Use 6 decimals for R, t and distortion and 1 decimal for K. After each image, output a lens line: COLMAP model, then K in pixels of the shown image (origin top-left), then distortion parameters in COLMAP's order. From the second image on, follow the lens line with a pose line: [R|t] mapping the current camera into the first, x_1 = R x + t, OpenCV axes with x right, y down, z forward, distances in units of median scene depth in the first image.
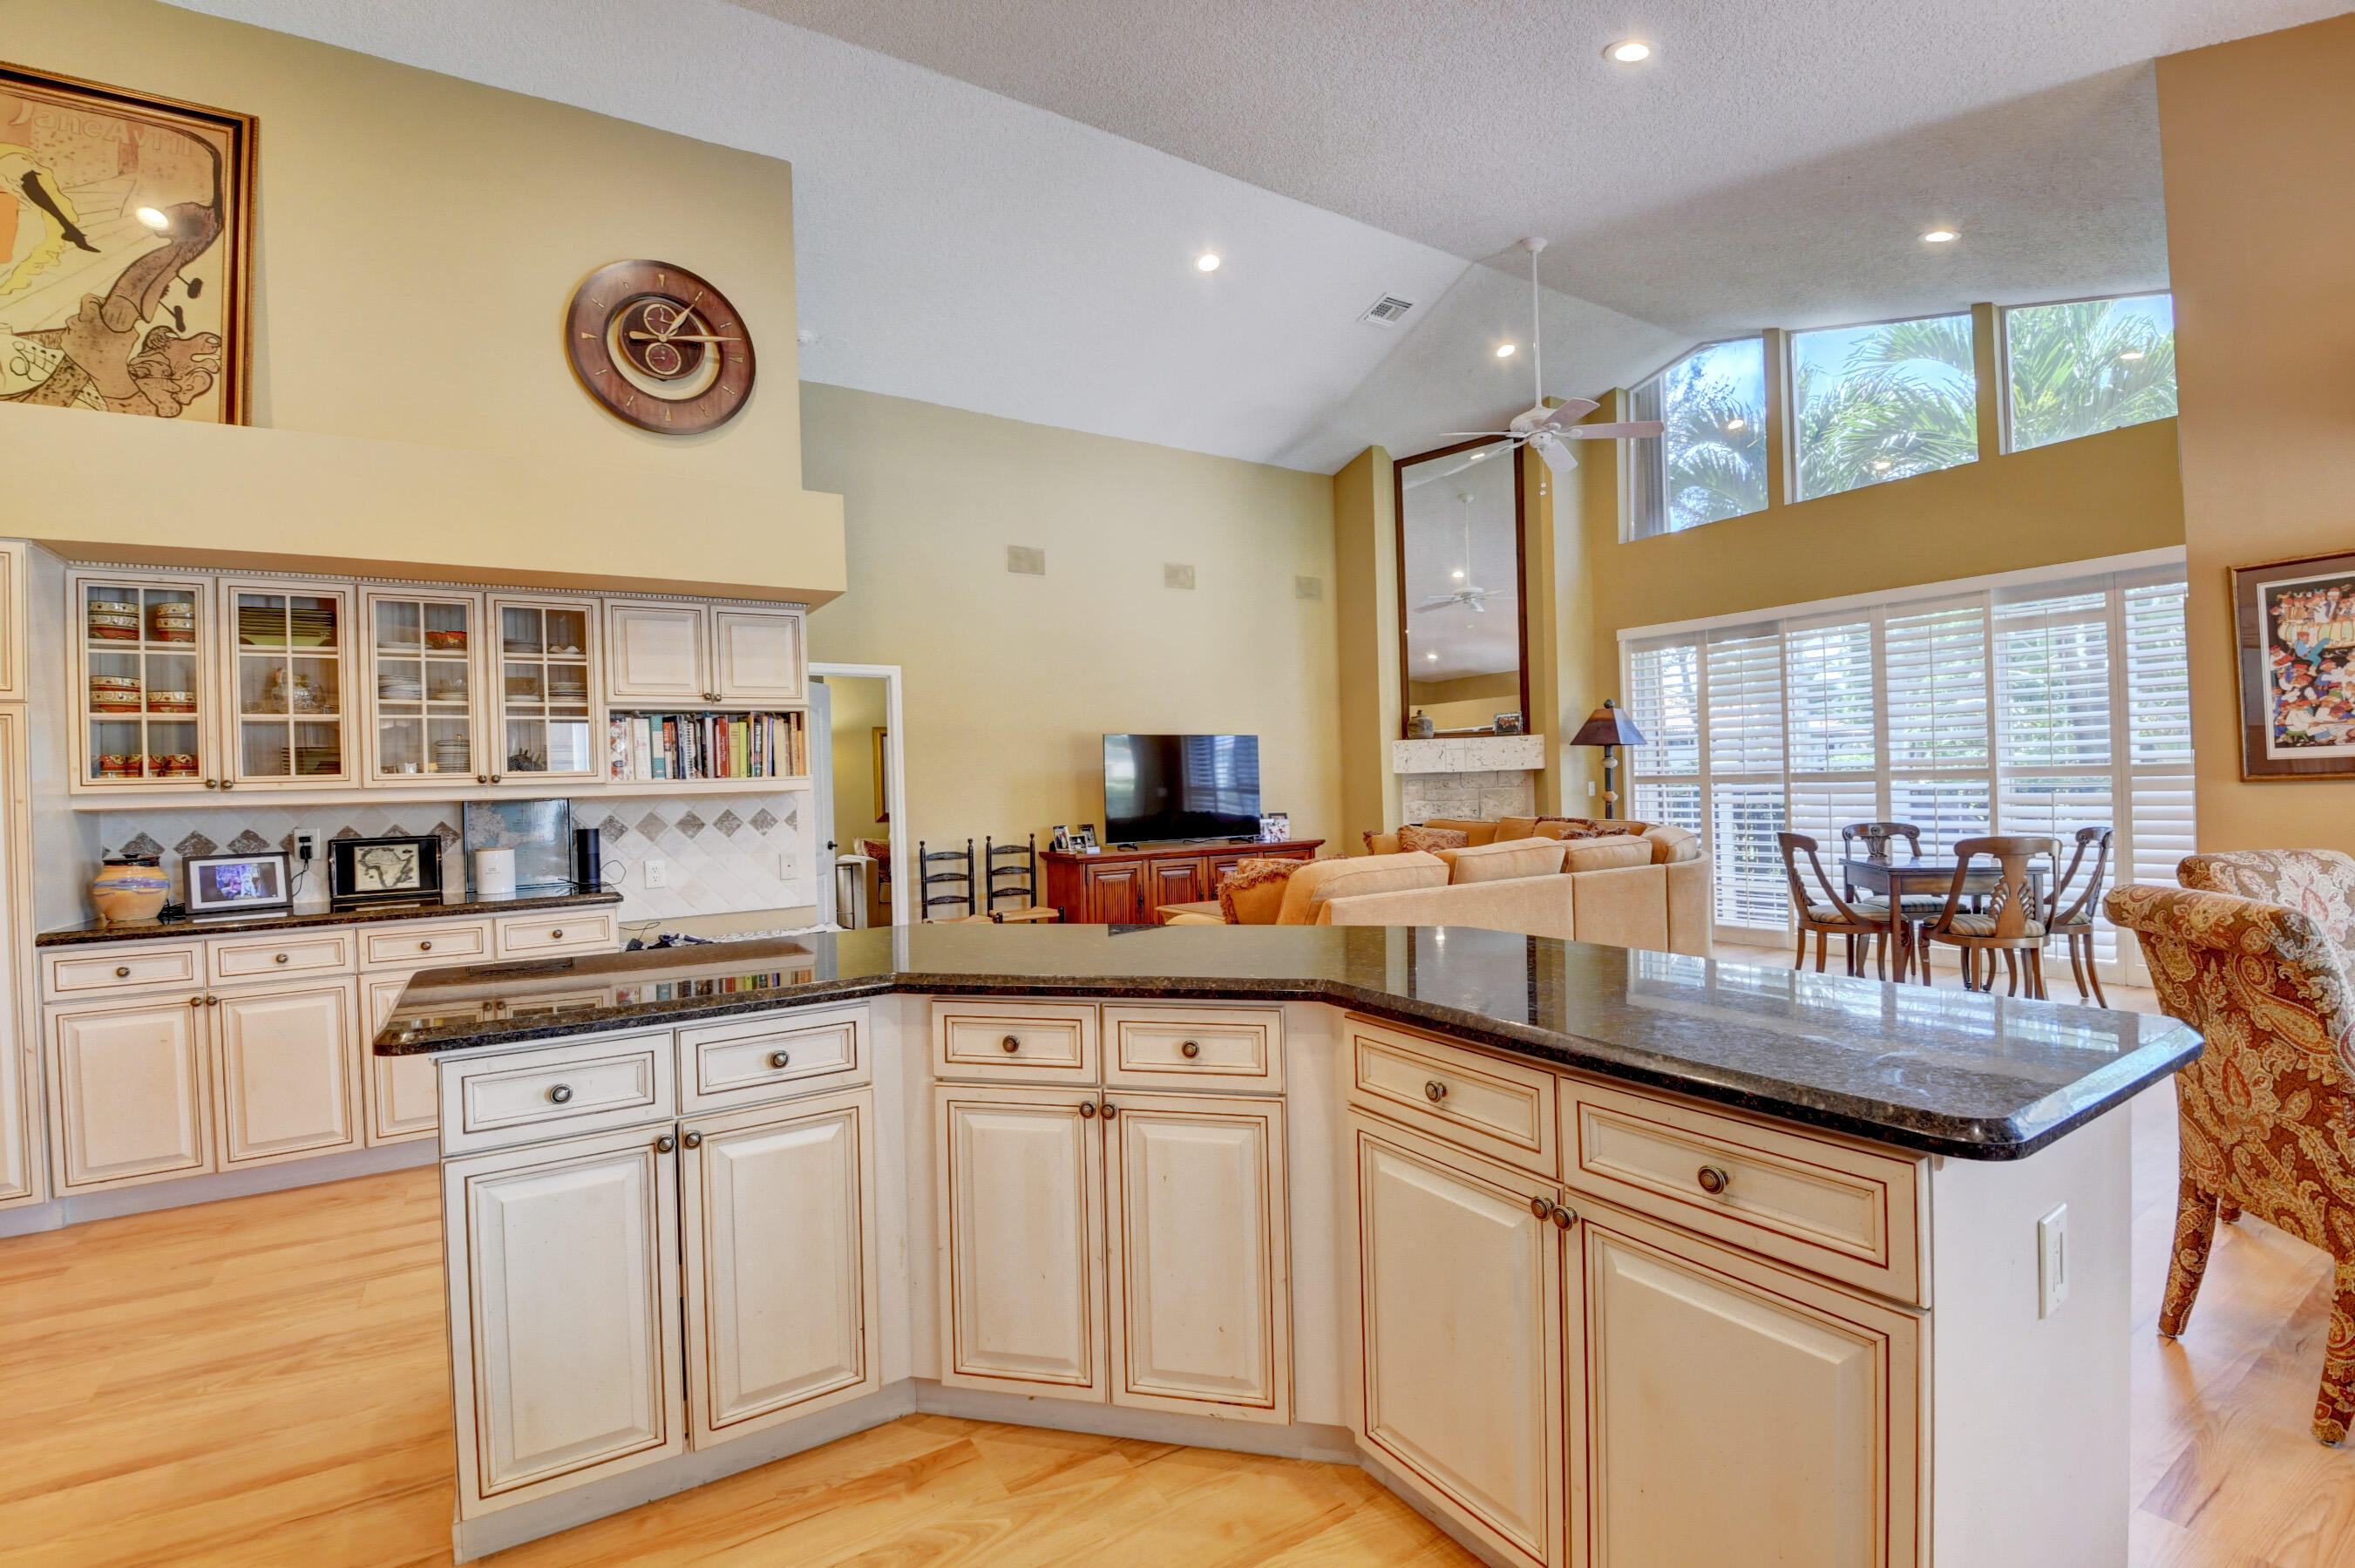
lens RADIAL K [[1049.1, 0, 1169.7], [0, 1049.1, 780.7], [0, 0, 1]] dist [-0.008904, -0.010454]
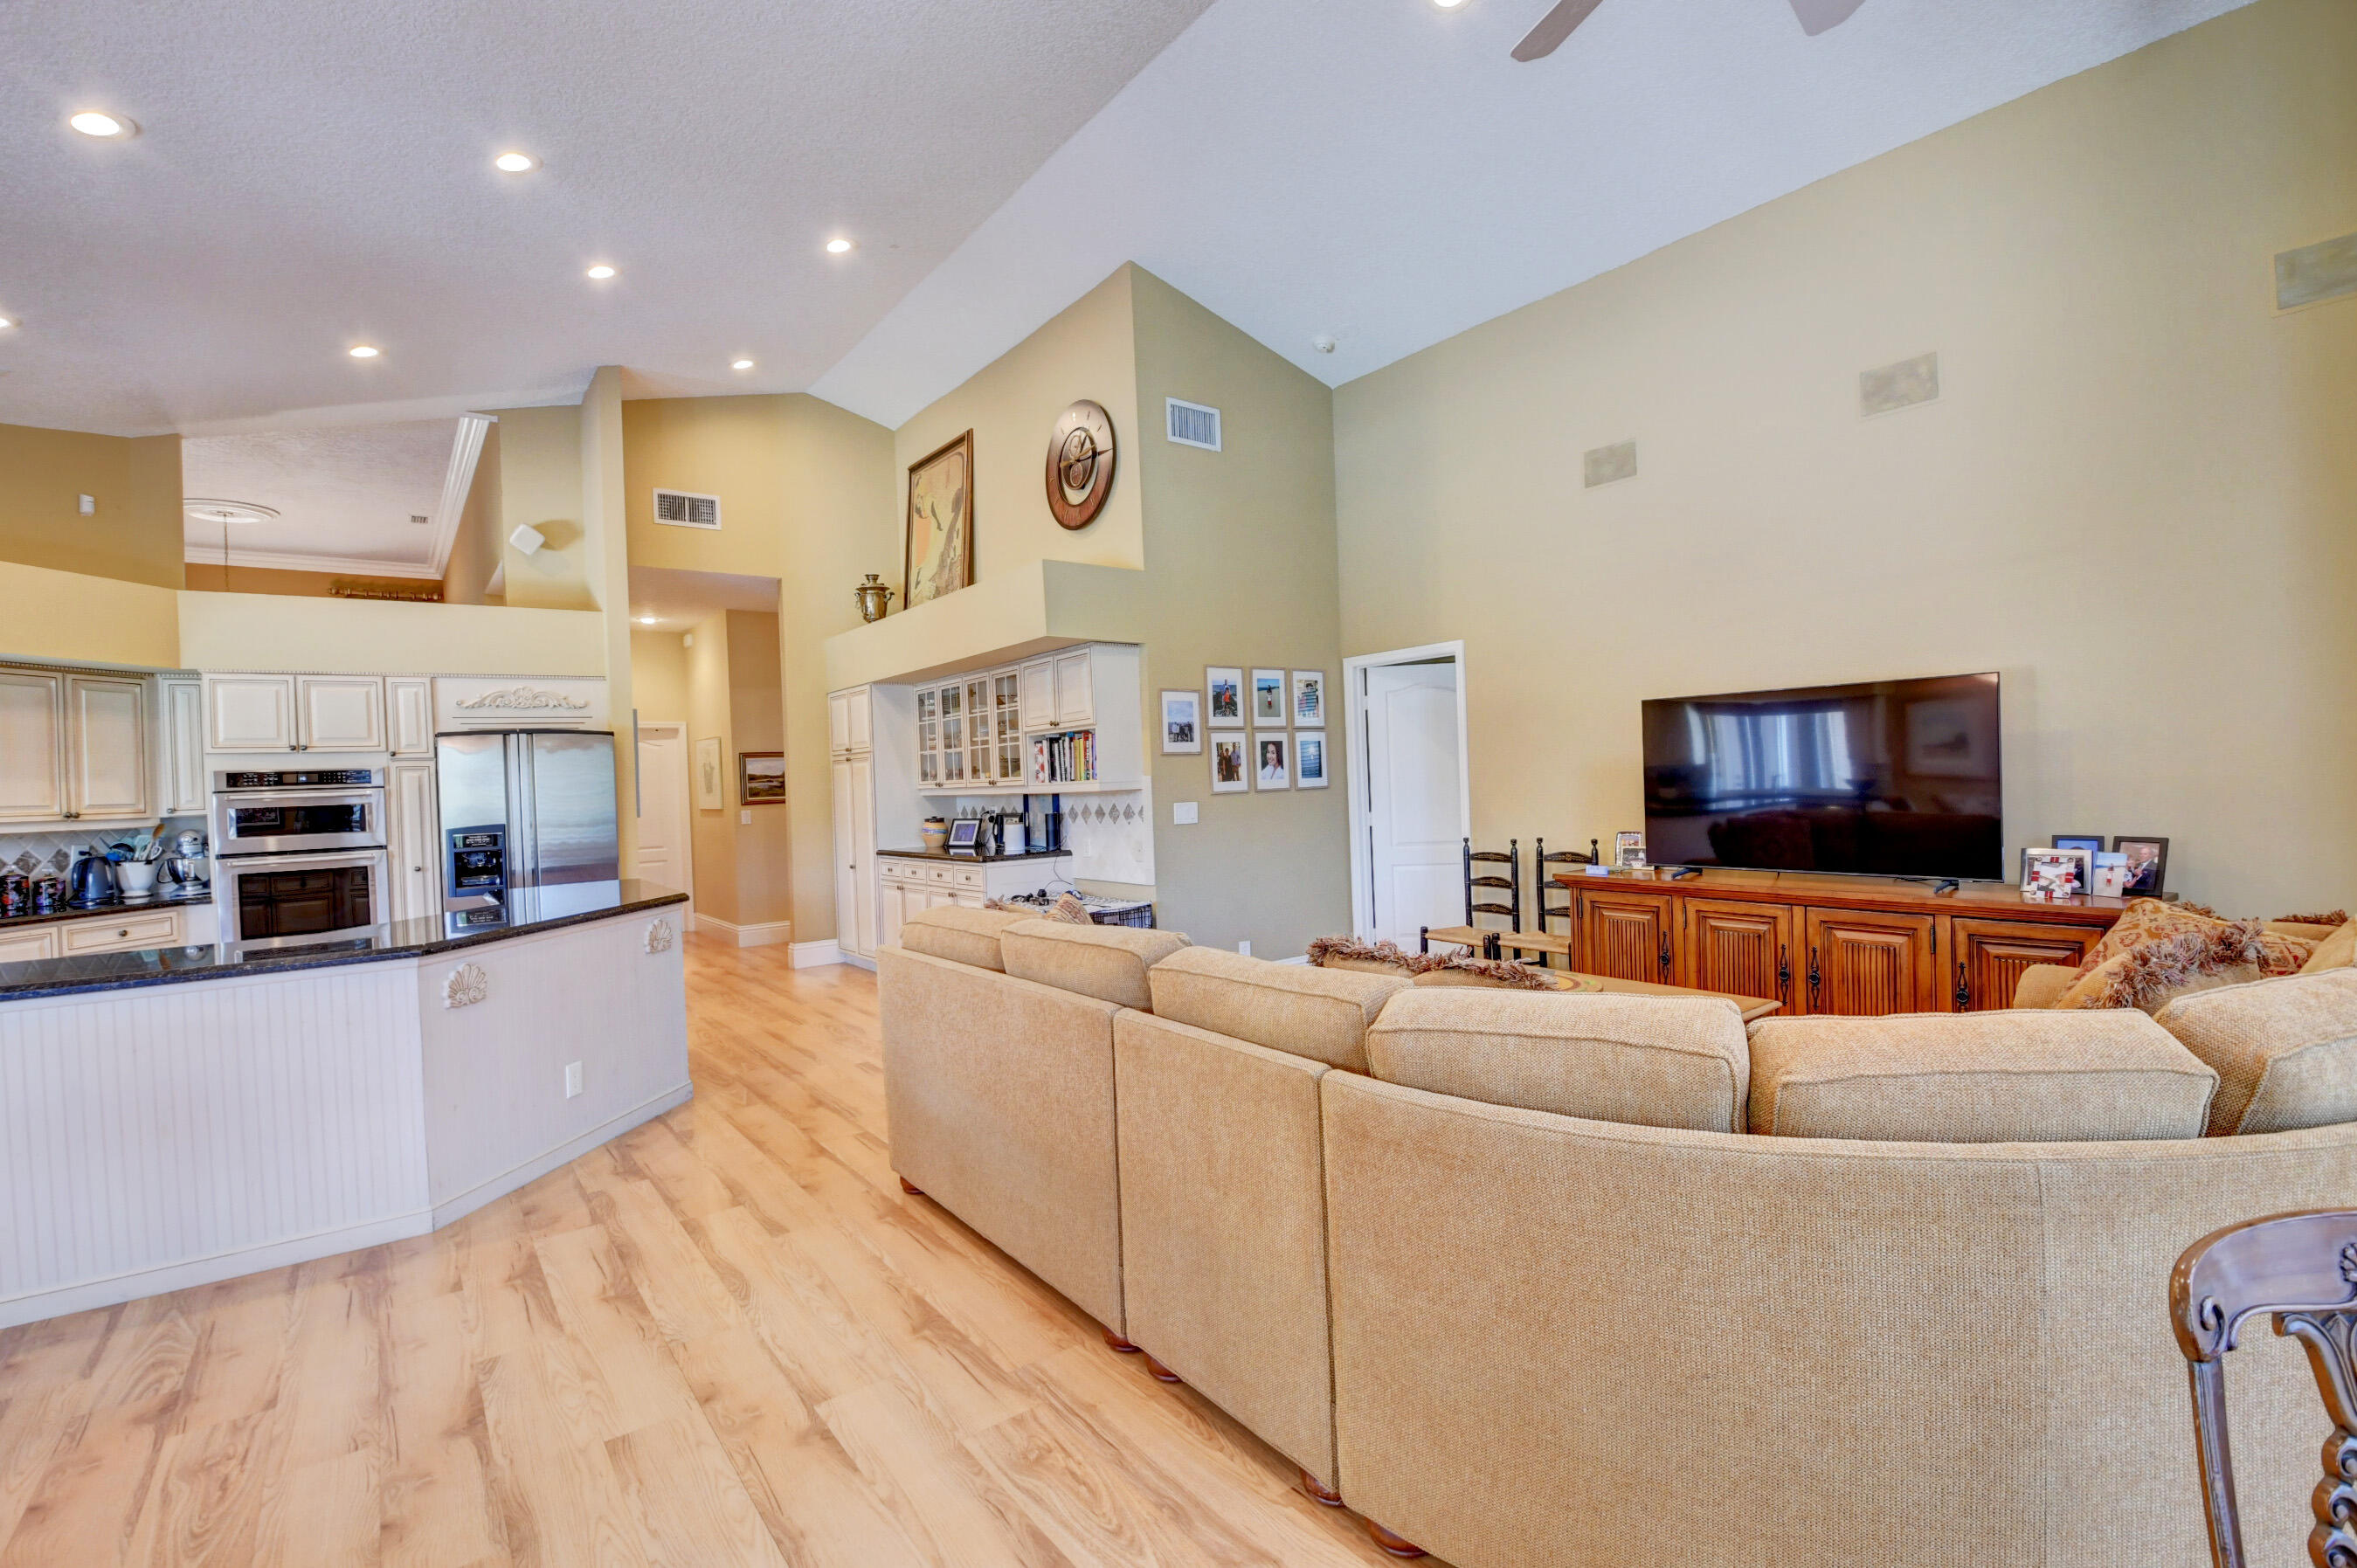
lens RADIAL K [[1049.9, 0, 1171.0], [0, 1049.9, 791.3], [0, 0, 1]] dist [-0.008904, -0.010454]
pose [[0.054083, 0.041826, -0.997660, 0.620424], [0.040833, 0.998194, 0.044062, -0.029824], [0.997701, -0.043121, 0.052277, 0.693292]]
